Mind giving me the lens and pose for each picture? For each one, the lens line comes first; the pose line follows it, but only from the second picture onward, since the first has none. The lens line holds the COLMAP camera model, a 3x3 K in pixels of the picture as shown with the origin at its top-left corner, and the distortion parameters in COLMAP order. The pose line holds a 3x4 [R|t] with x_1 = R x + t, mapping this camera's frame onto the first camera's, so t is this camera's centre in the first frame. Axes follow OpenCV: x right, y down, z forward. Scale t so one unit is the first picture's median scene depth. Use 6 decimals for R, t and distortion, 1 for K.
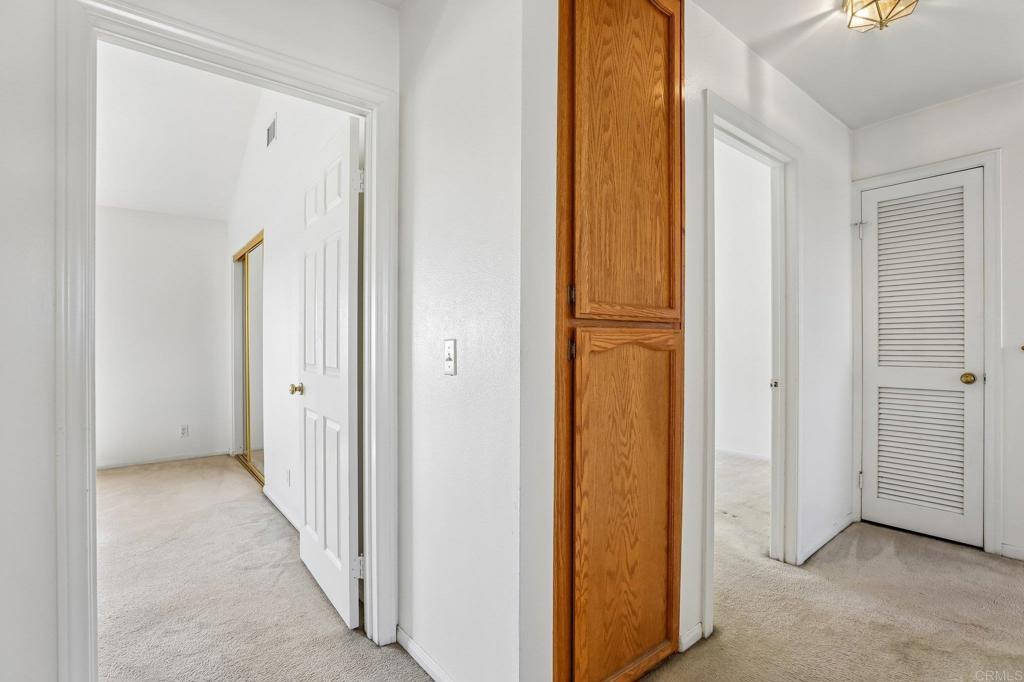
lens RADIAL K [[485.3, 0, 515.6], [0, 485.3, 346.2], [0, 0, 1]] dist [0.001388, 0.001247]
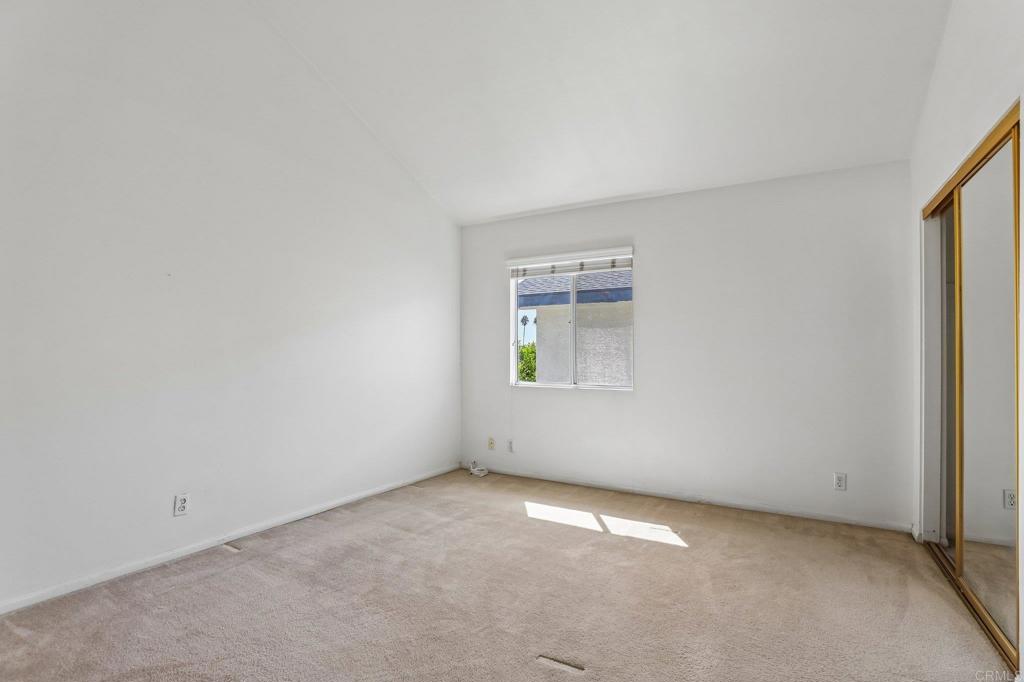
lens RADIAL K [[484.7, 0, 513.2], [0, 484.7, 358.4], [0, 0, 1]] dist [-0.002393, 0.000425]
pose [[0.368022, 0.005771, -0.929799, -0.217140], [-0.008946, 0.999956, 0.002666, 0.002415], [0.929774, 0.007337, 0.368057, 0.317138]]
